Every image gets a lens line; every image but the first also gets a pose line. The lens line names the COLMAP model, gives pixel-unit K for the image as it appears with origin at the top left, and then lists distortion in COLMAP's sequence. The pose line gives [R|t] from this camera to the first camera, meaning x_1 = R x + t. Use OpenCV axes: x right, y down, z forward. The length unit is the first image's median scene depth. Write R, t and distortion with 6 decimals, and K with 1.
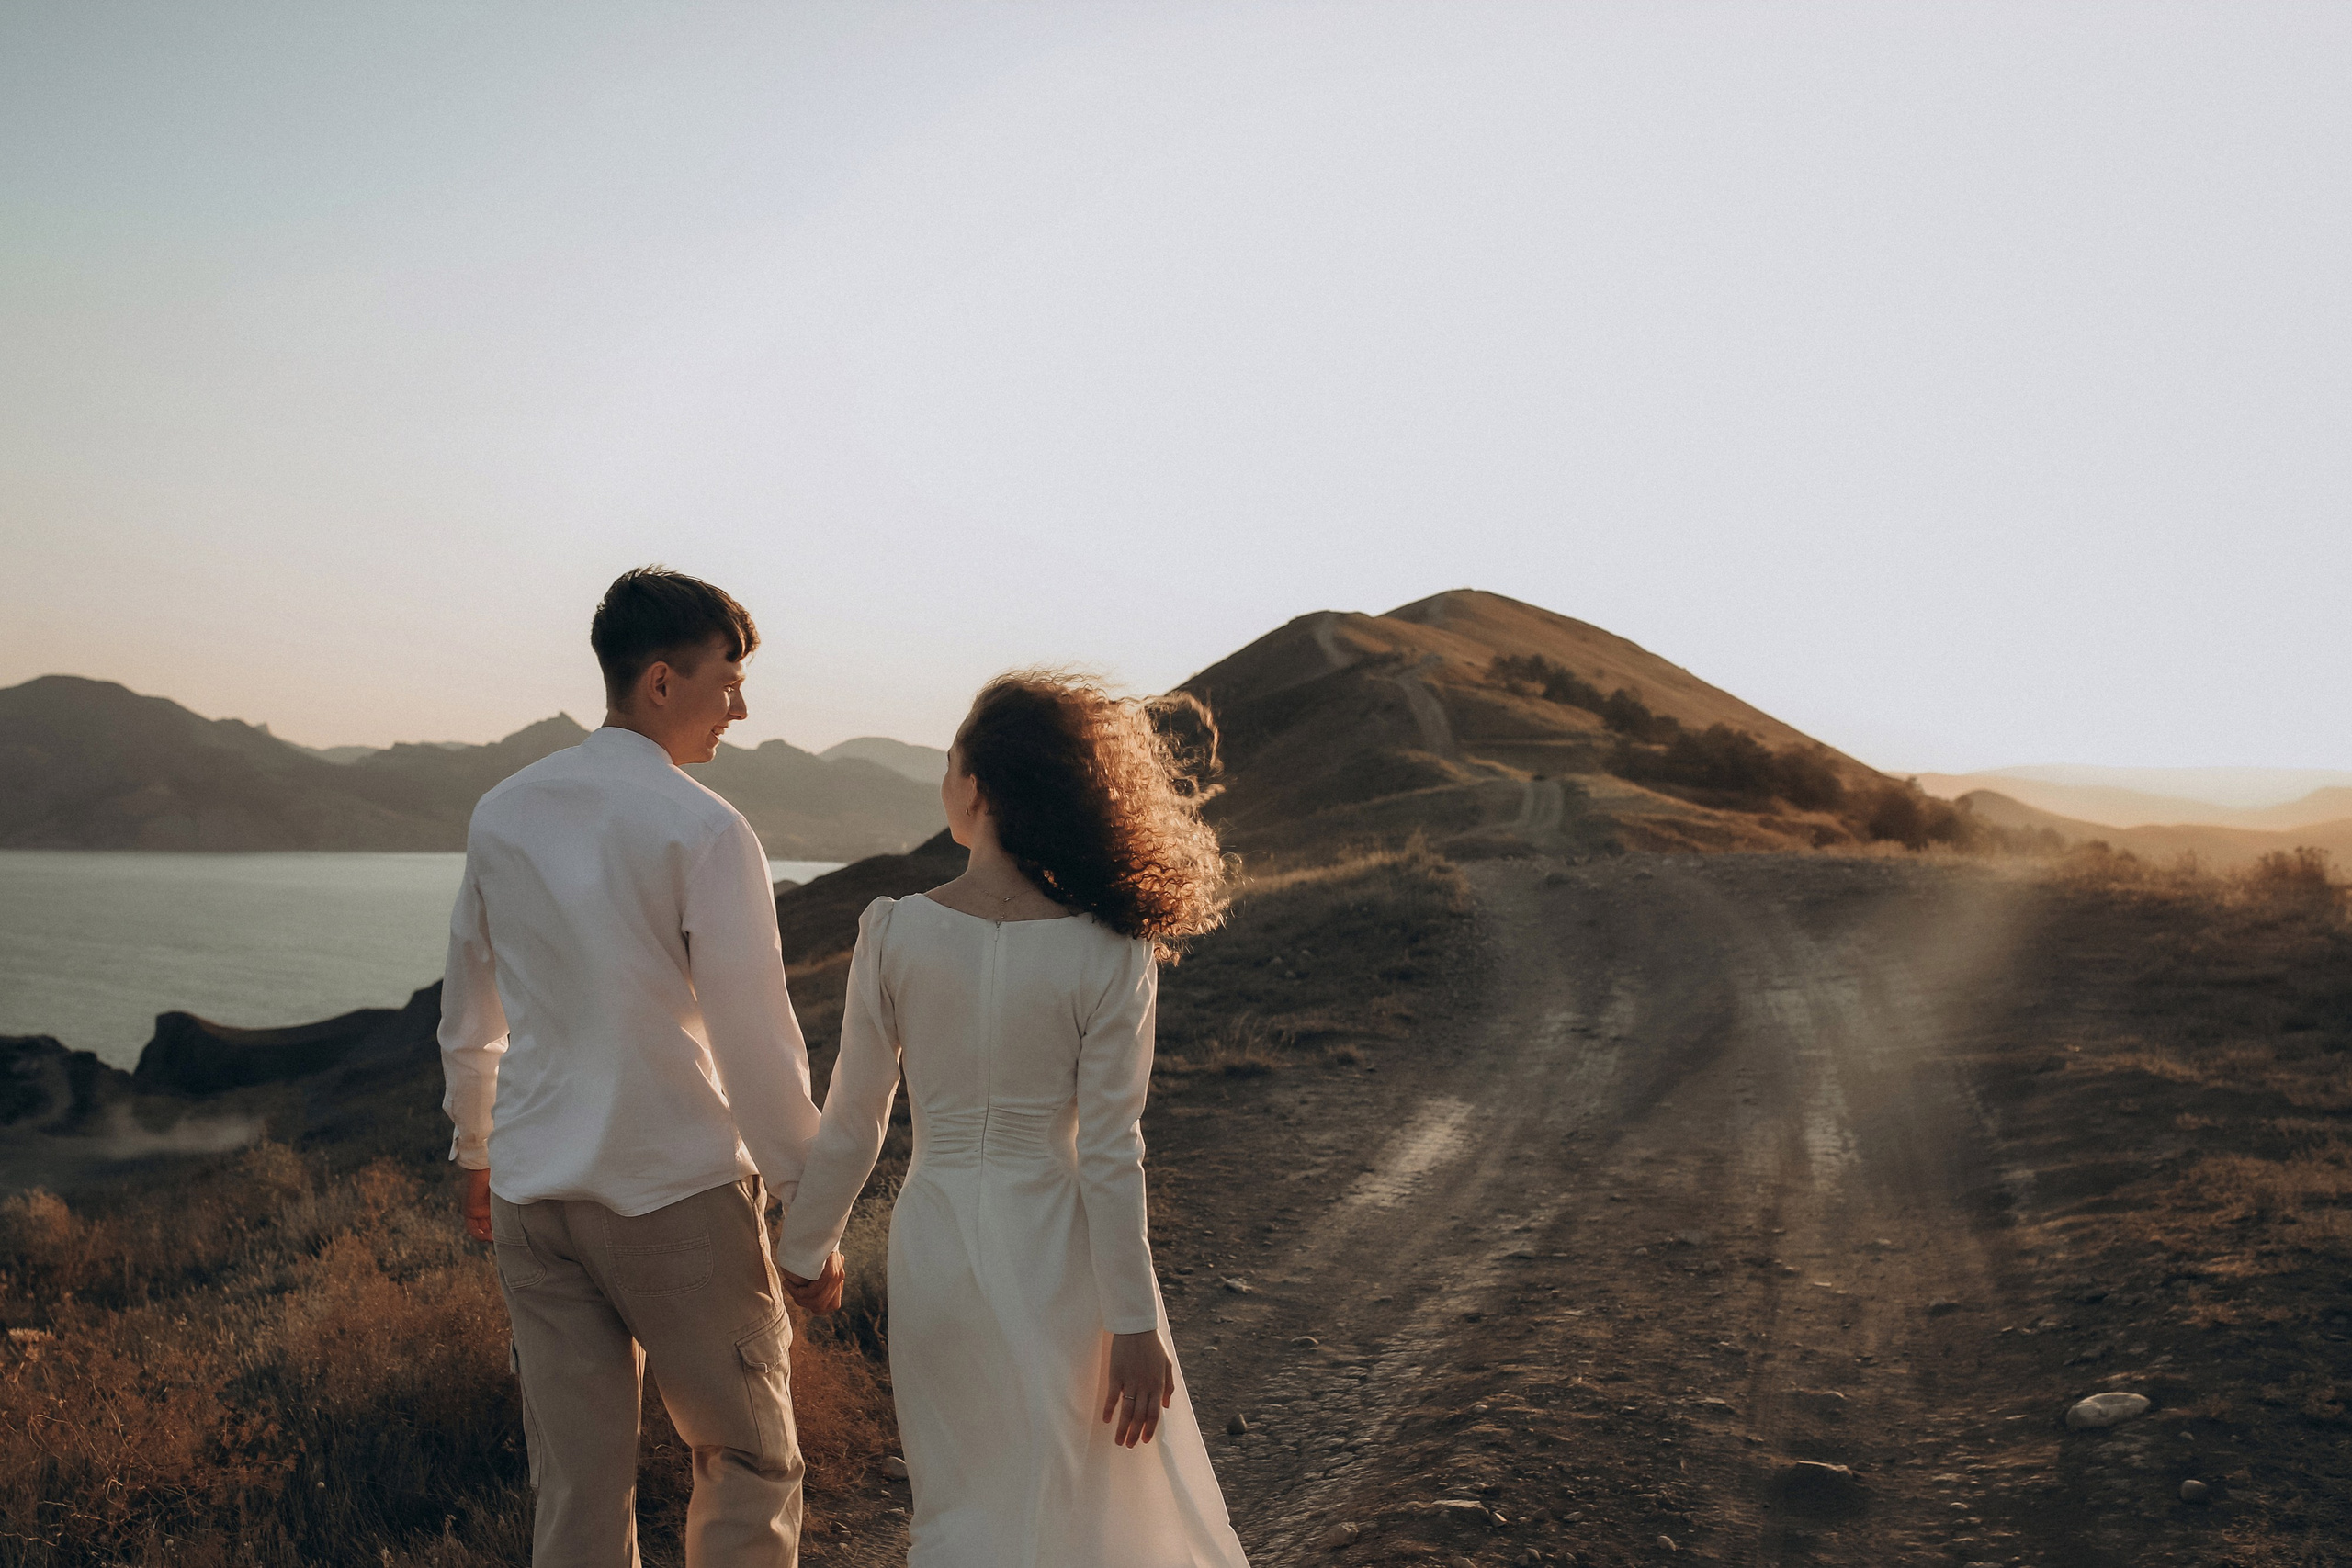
lens RADIAL K [[2800.8, 0, 1009.8], [0, 2800.8, 731.7], [0, 0, 1]] dist [-0.054378, 0.046081]
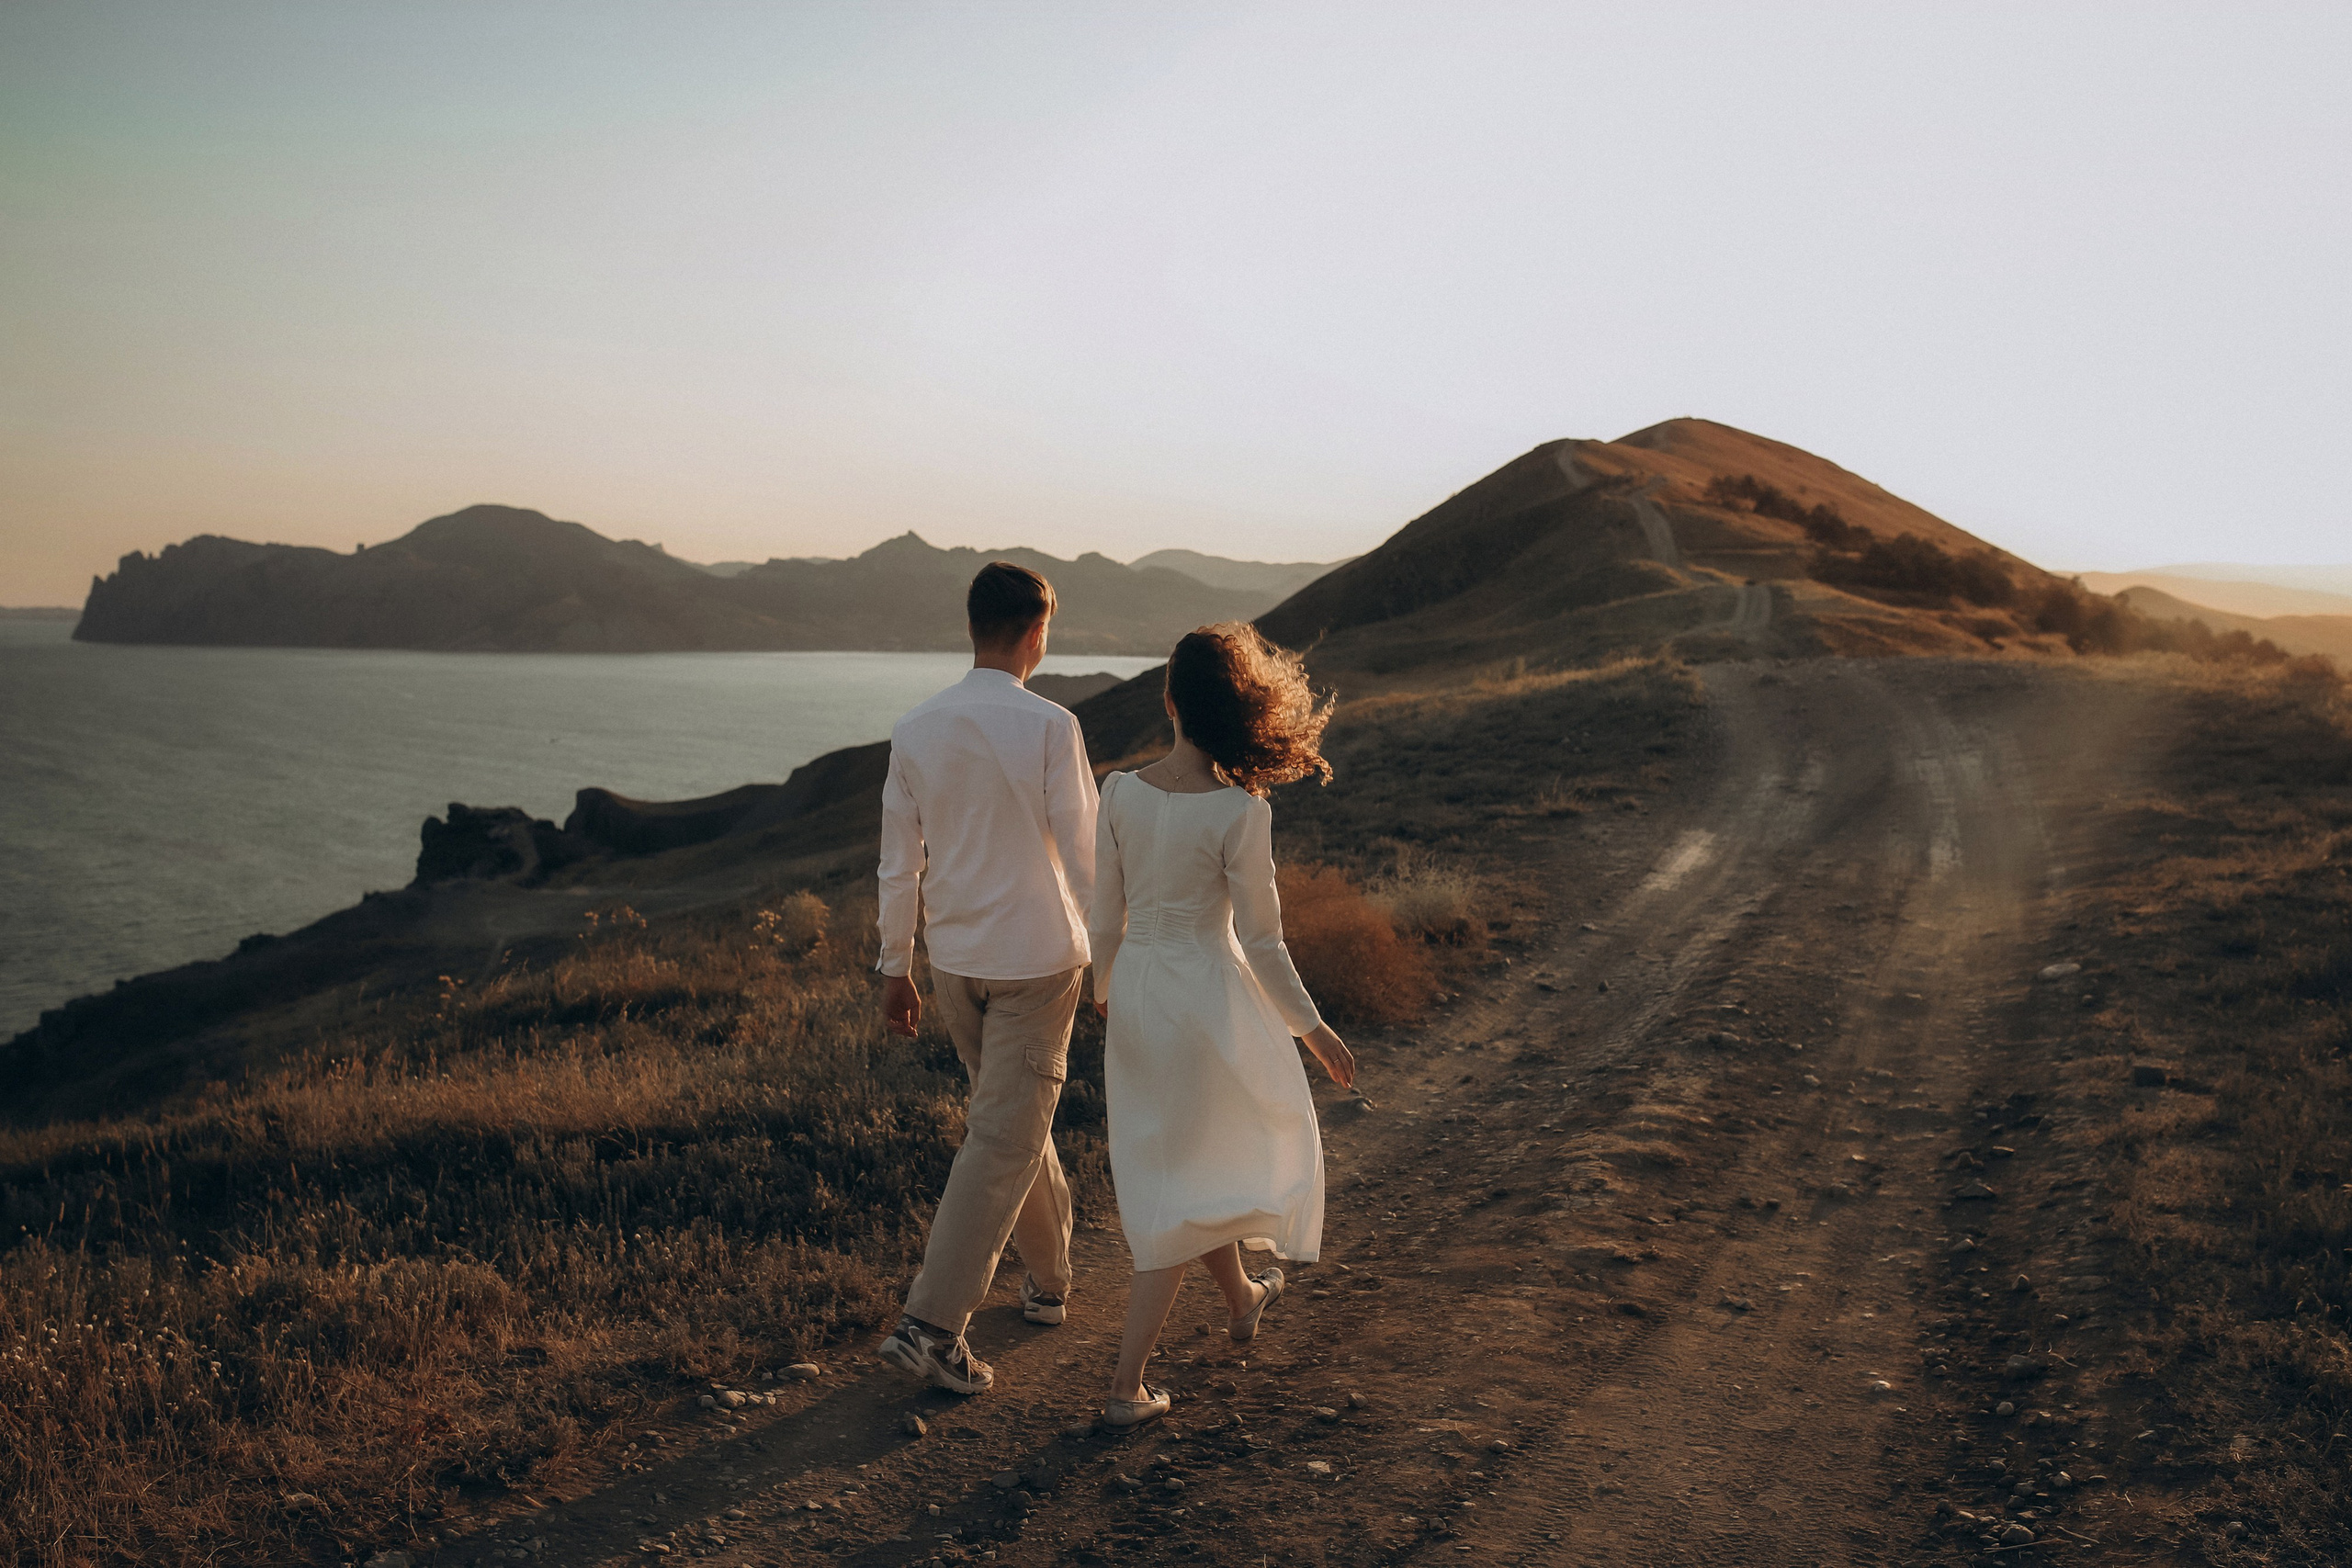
lens RADIAL K [[2587.4, 0, 1168.9], [0, 2587.4, 616.2], [0, 0, 1]] dist [-0.056612, 0.045714]
pose [[0.999404, -0.007559, -0.033686, -0.069015], [0.008695, 0.999394, 0.033696, -0.029456], [0.033411, -0.033969, 0.998864, -0.340876]]
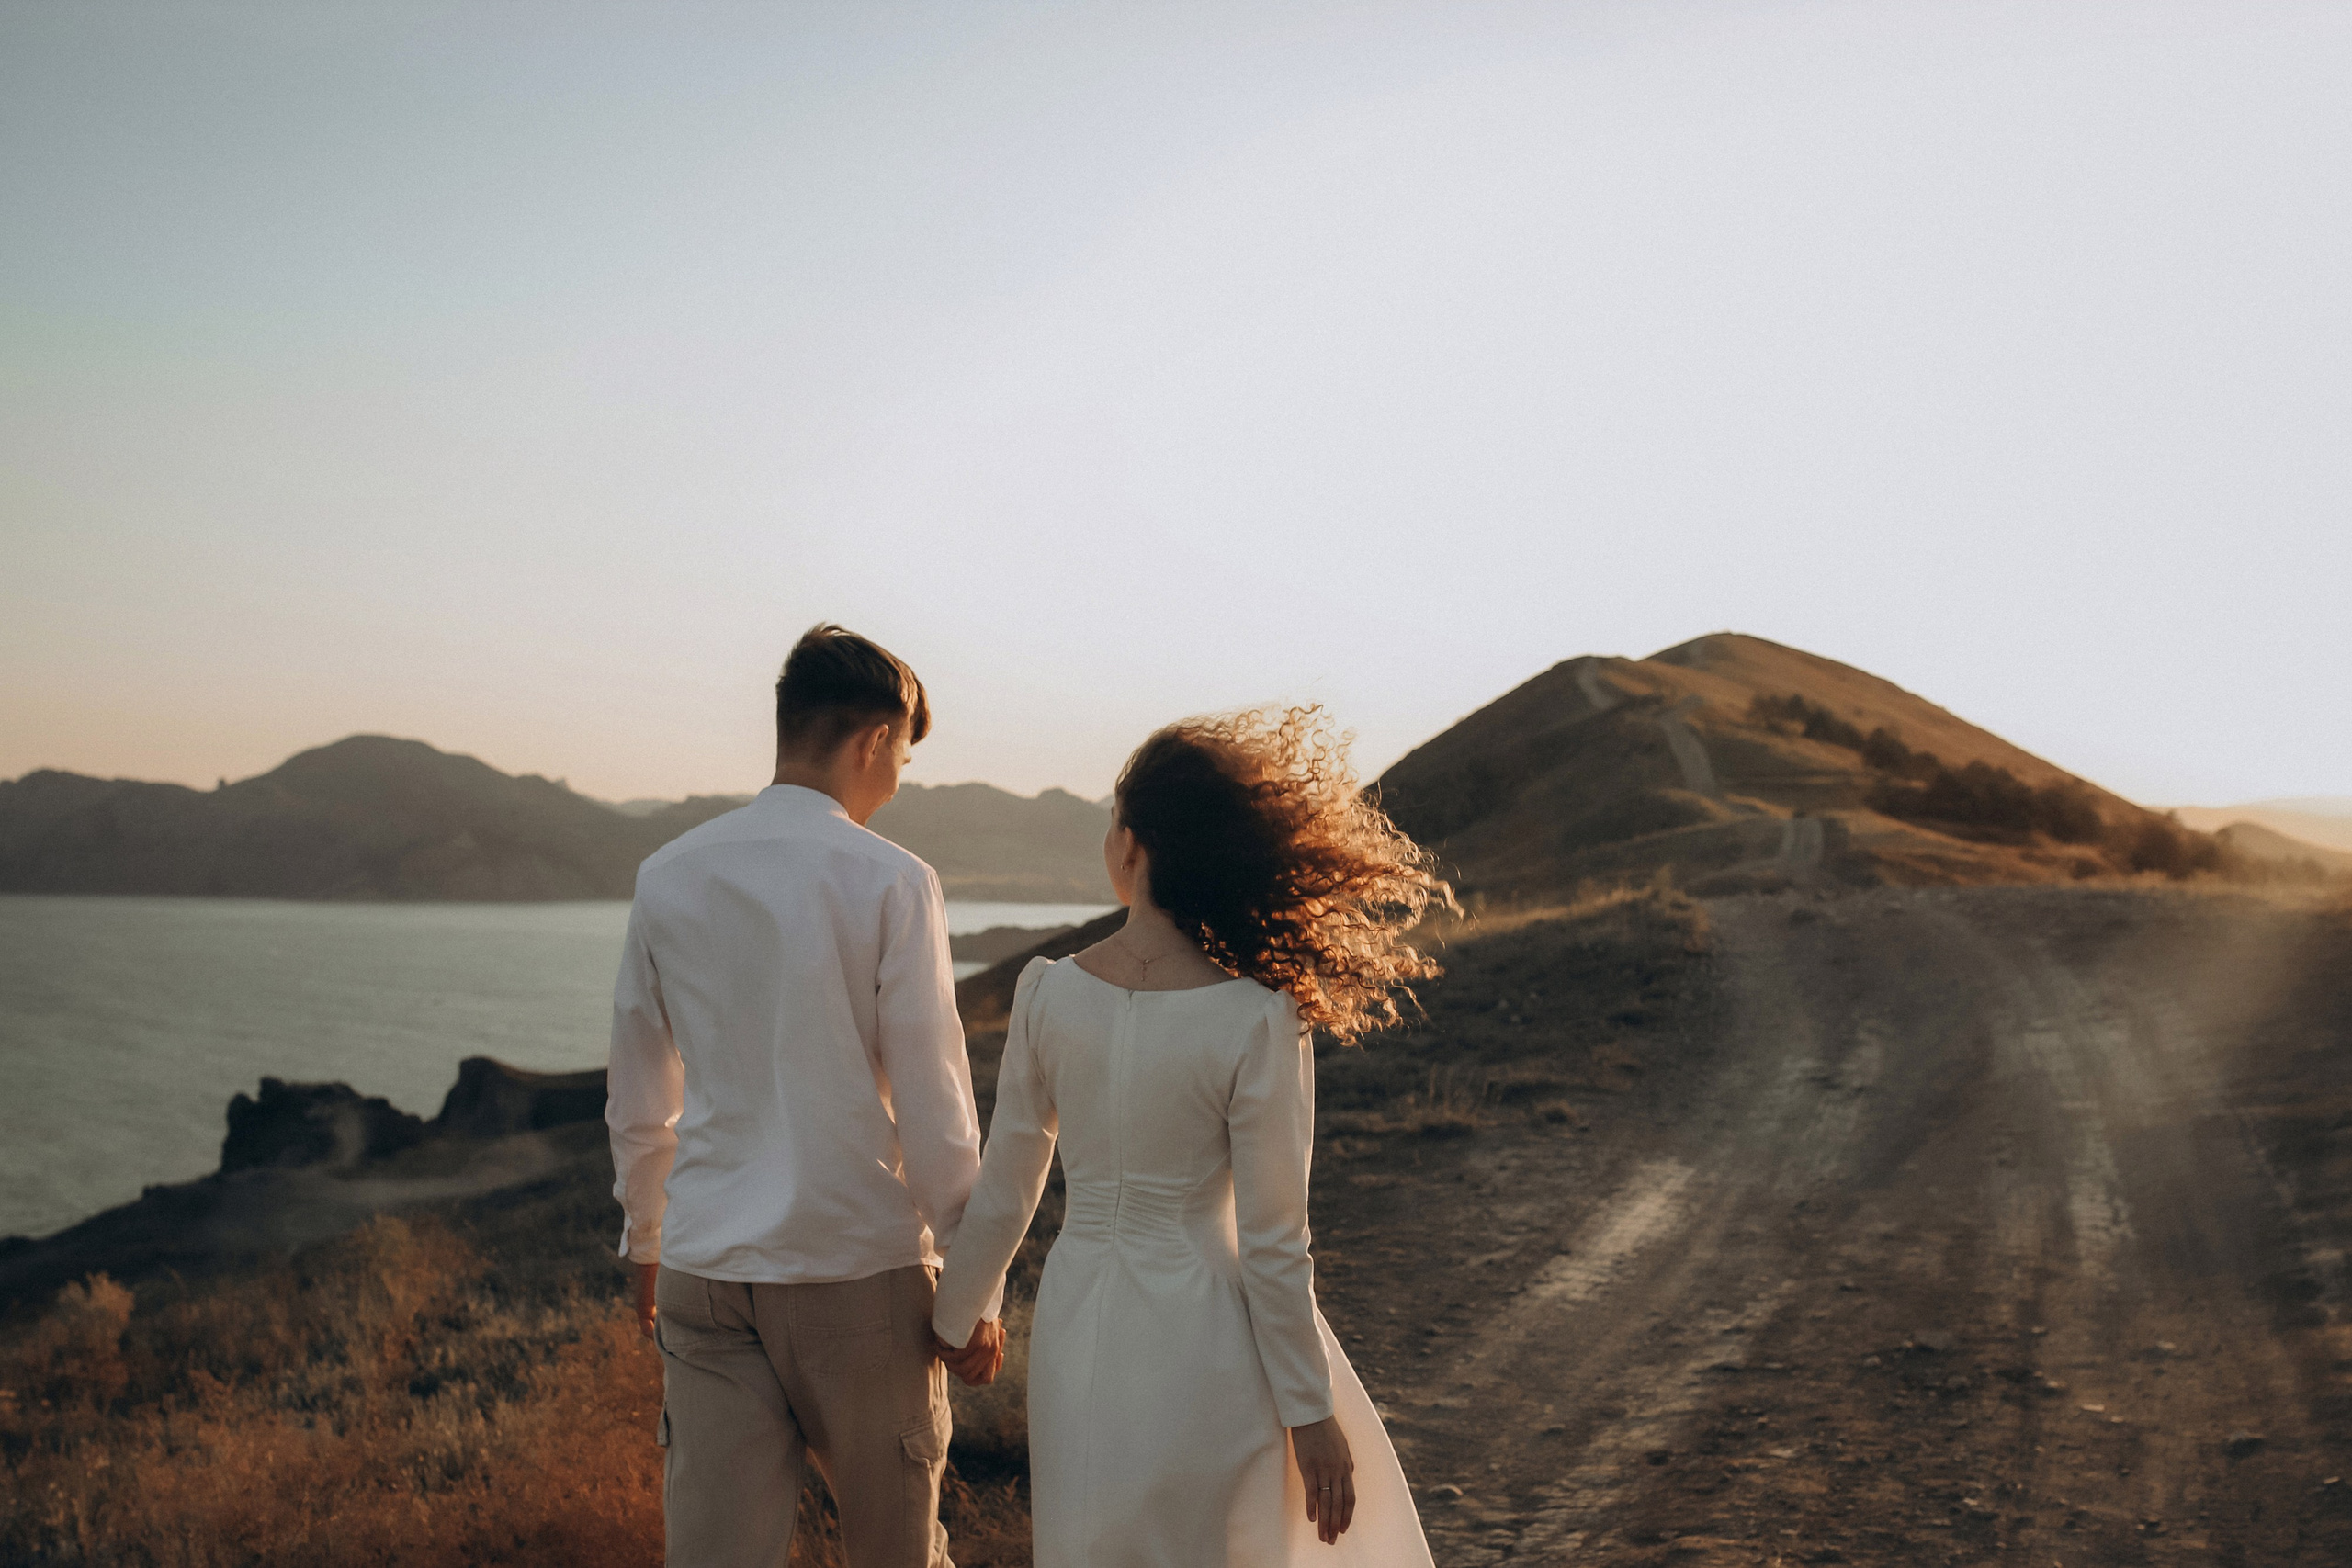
lens RADIAL K [[2647.2, 0, 1176.4], [0, 2647.2, 695.4], [0, 0, 1]] dist [-0.057460, 0.055714]
pose [[0.998776, -0.014581, -0.047261, 0.034215], [0.013036, 0.999376, -0.032837, 0.006009], [0.047710, 0.032181, 0.998343, 0.115734]]
